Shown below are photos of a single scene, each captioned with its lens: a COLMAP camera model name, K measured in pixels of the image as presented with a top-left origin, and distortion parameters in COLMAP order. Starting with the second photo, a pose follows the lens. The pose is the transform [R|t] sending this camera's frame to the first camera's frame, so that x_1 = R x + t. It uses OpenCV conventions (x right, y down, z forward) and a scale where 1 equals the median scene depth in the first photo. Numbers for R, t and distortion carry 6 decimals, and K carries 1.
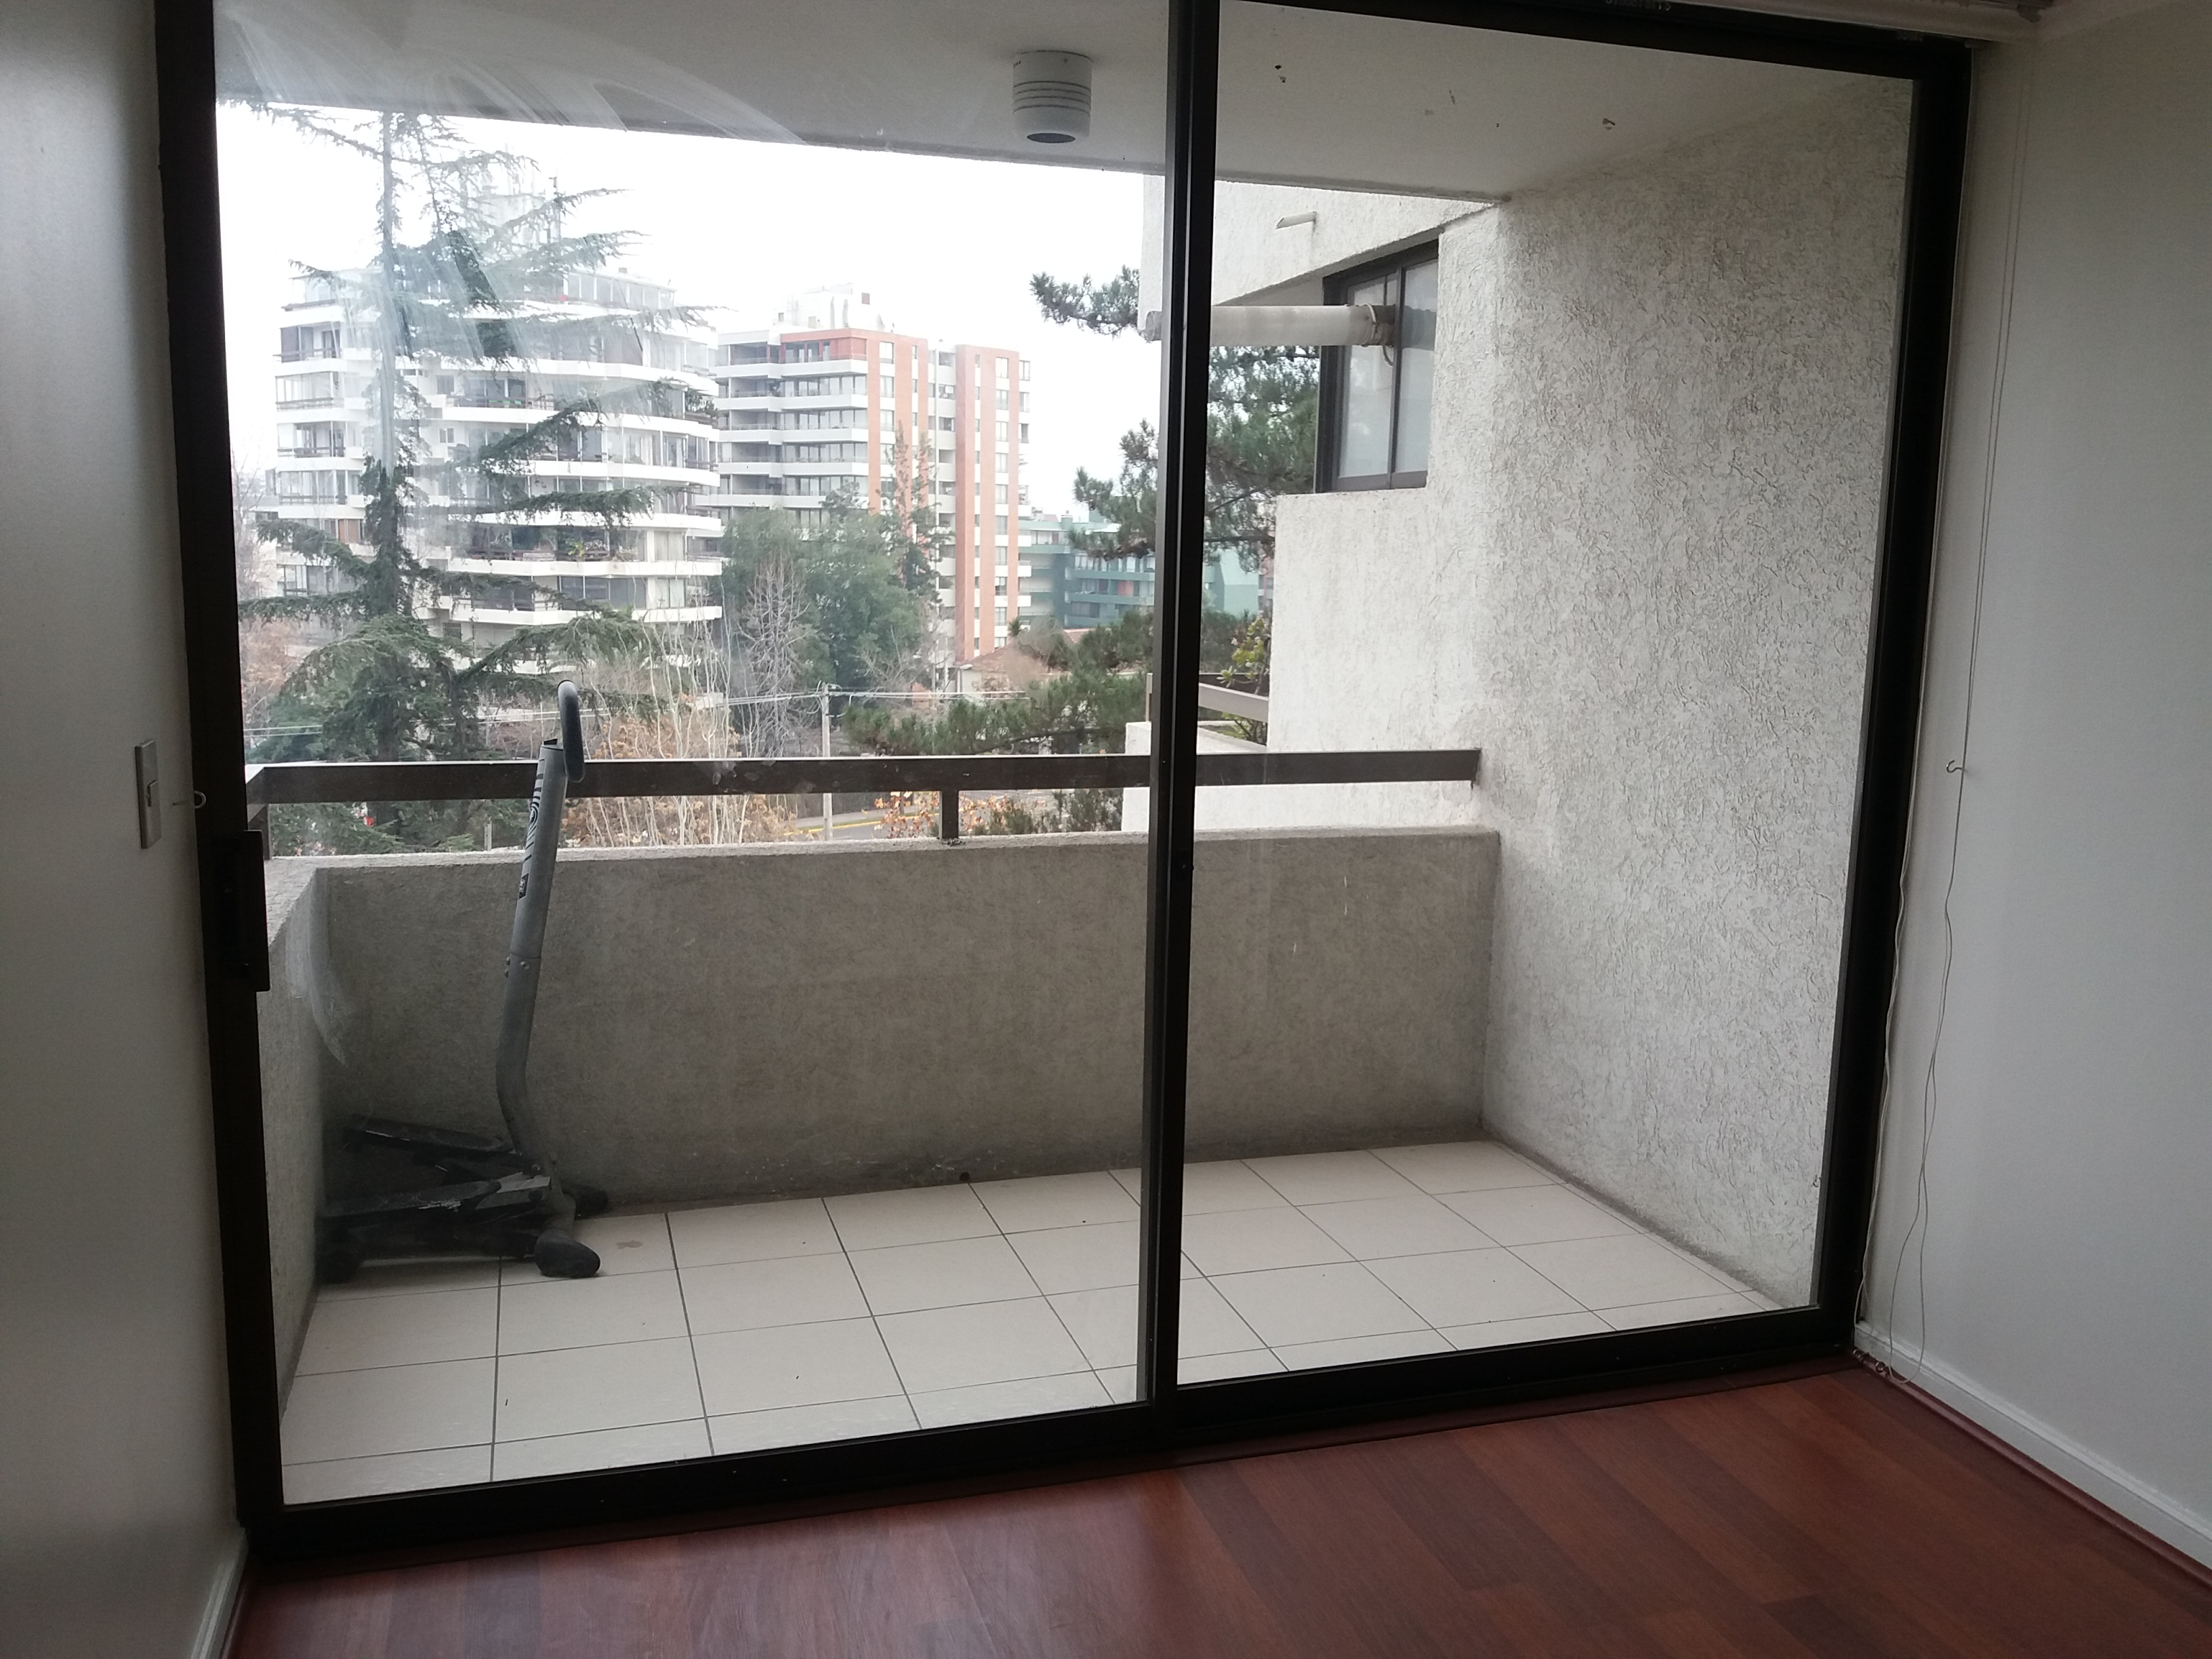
lens RADIAL K [[1785.9, 0, 1106.0], [0, 1785.9, 829.5], [0, 0, 1]] dist [0.123265, -0.333558]
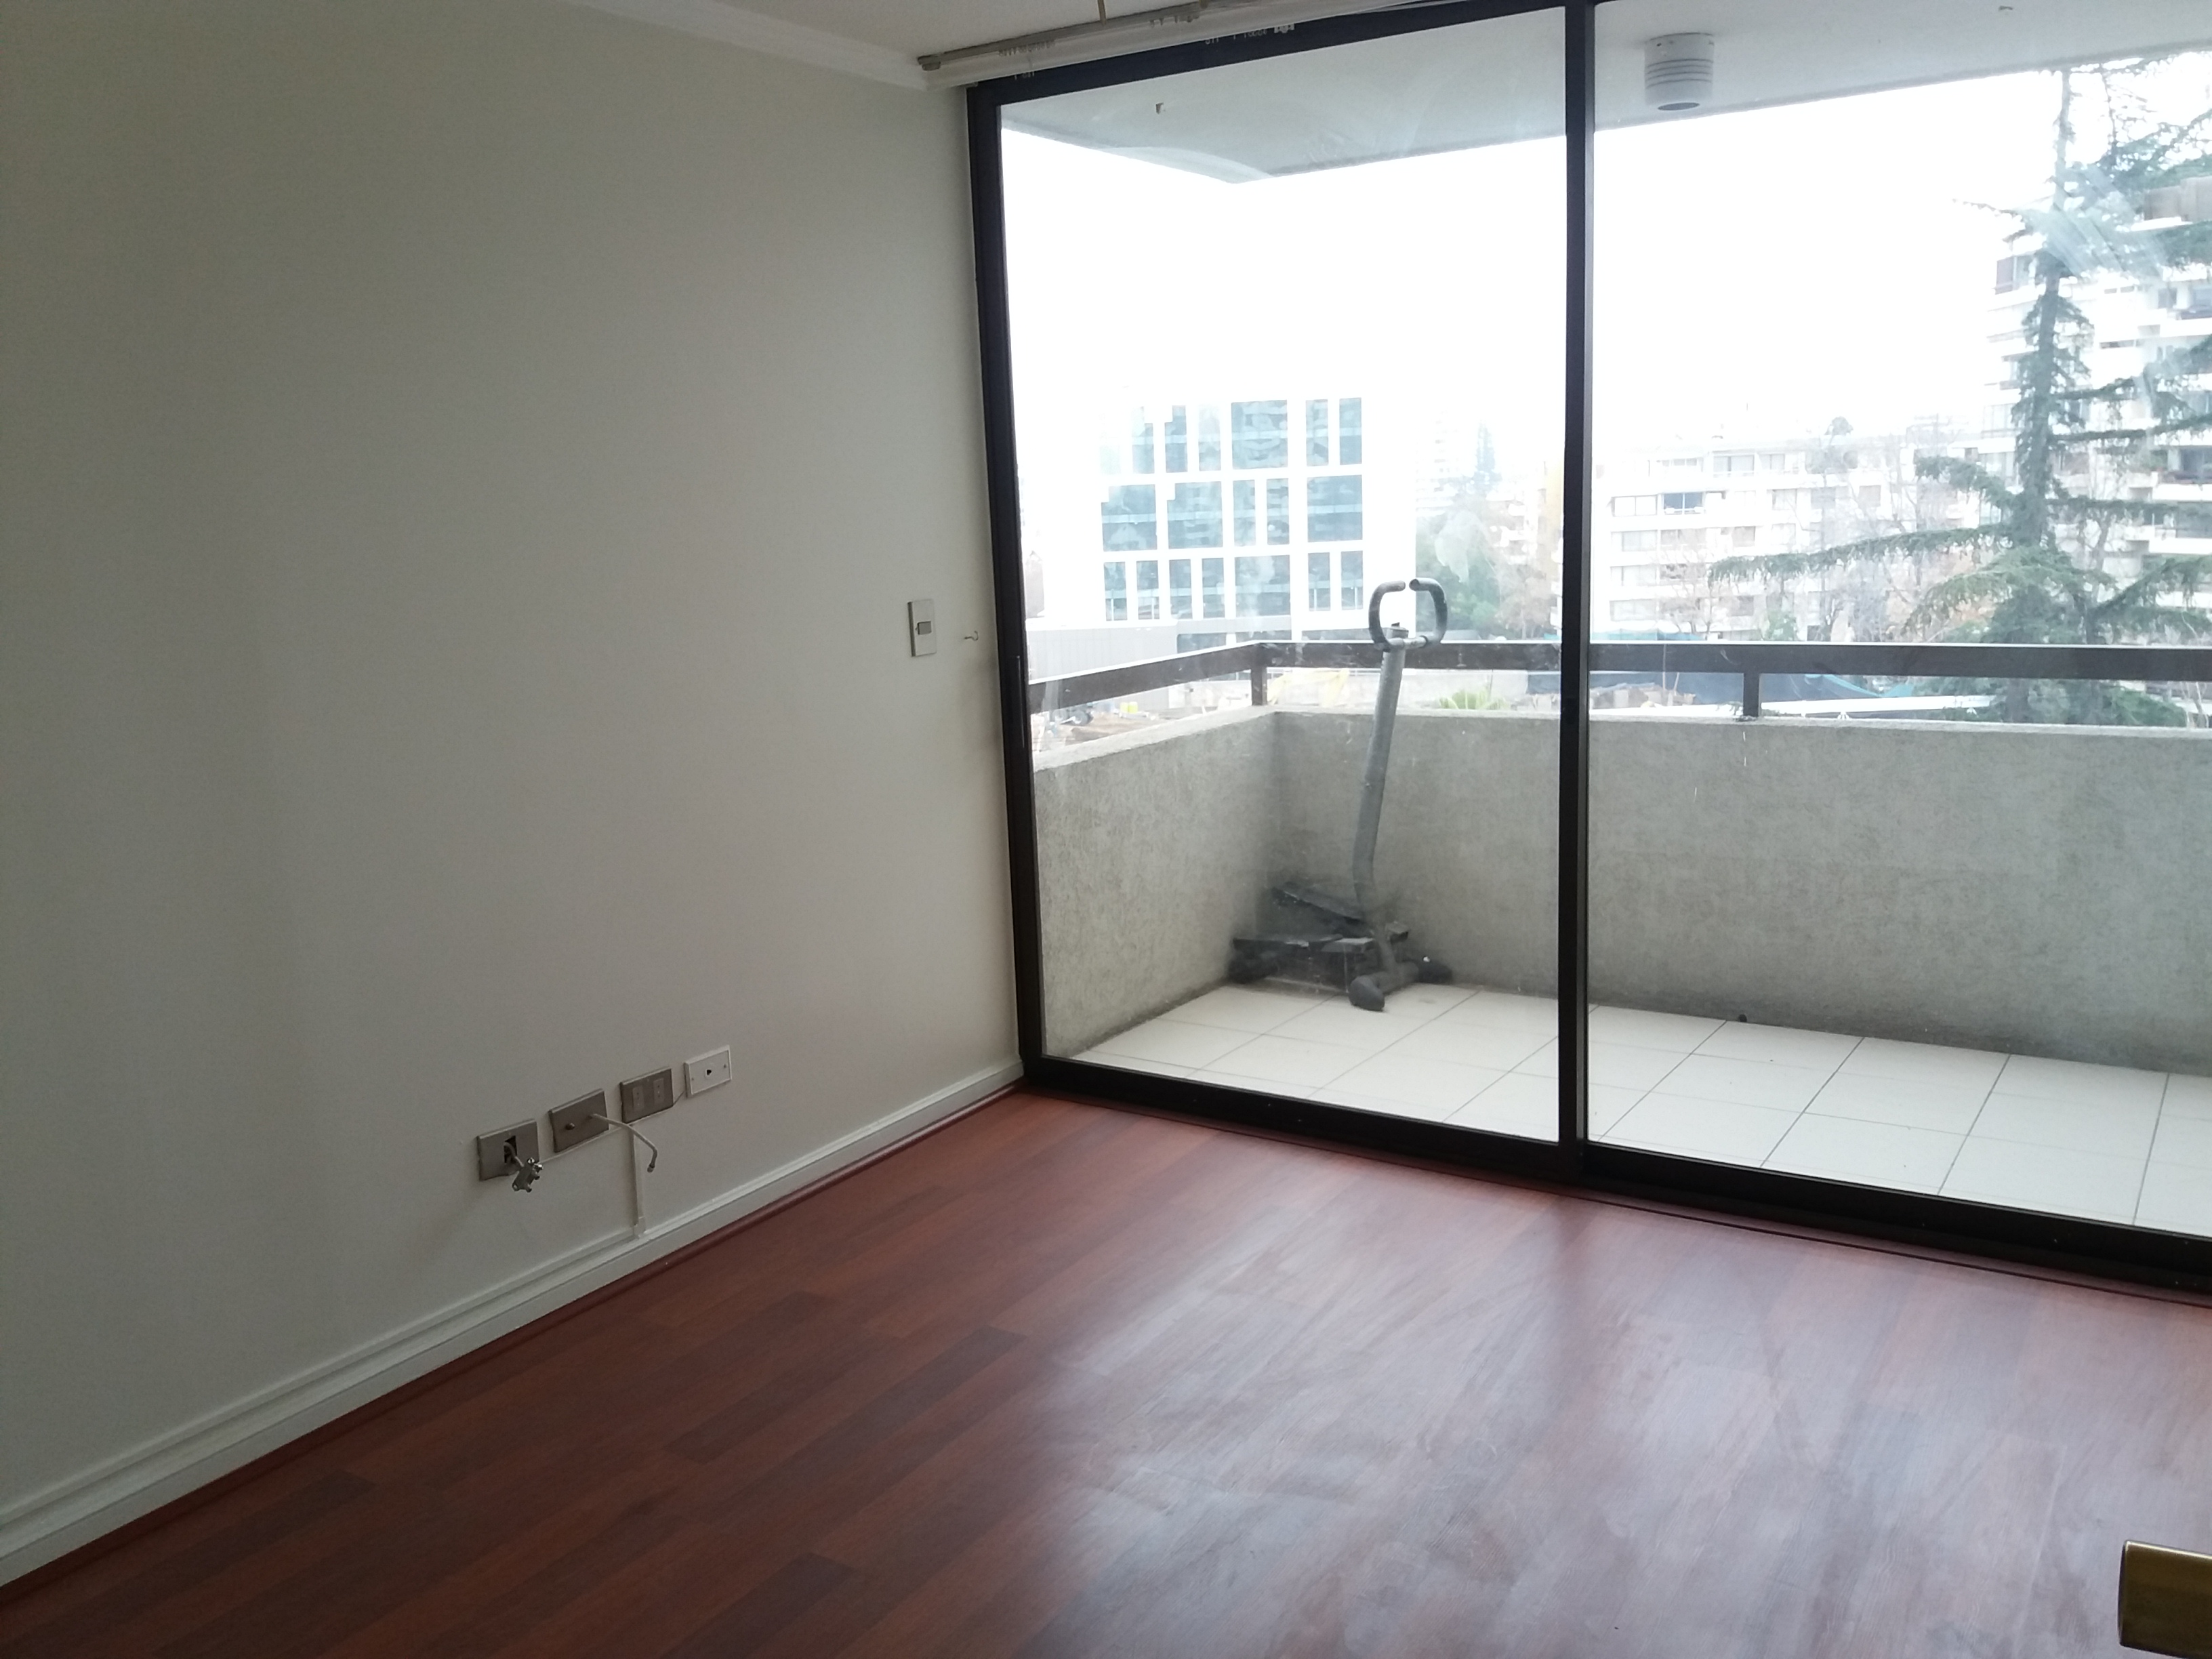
lens RADIAL K [[1802.4, 0, 1106.0], [0, 1802.4, 829.5], [0, 0, 1]] dist [0.003340, -0.056042]
pose [[0.627707, 0.090710, -0.773147, 0.510683], [-0.063941, 0.995839, 0.064925, 0.026492], [0.775819, 0.008682, 0.630895, -0.019929]]
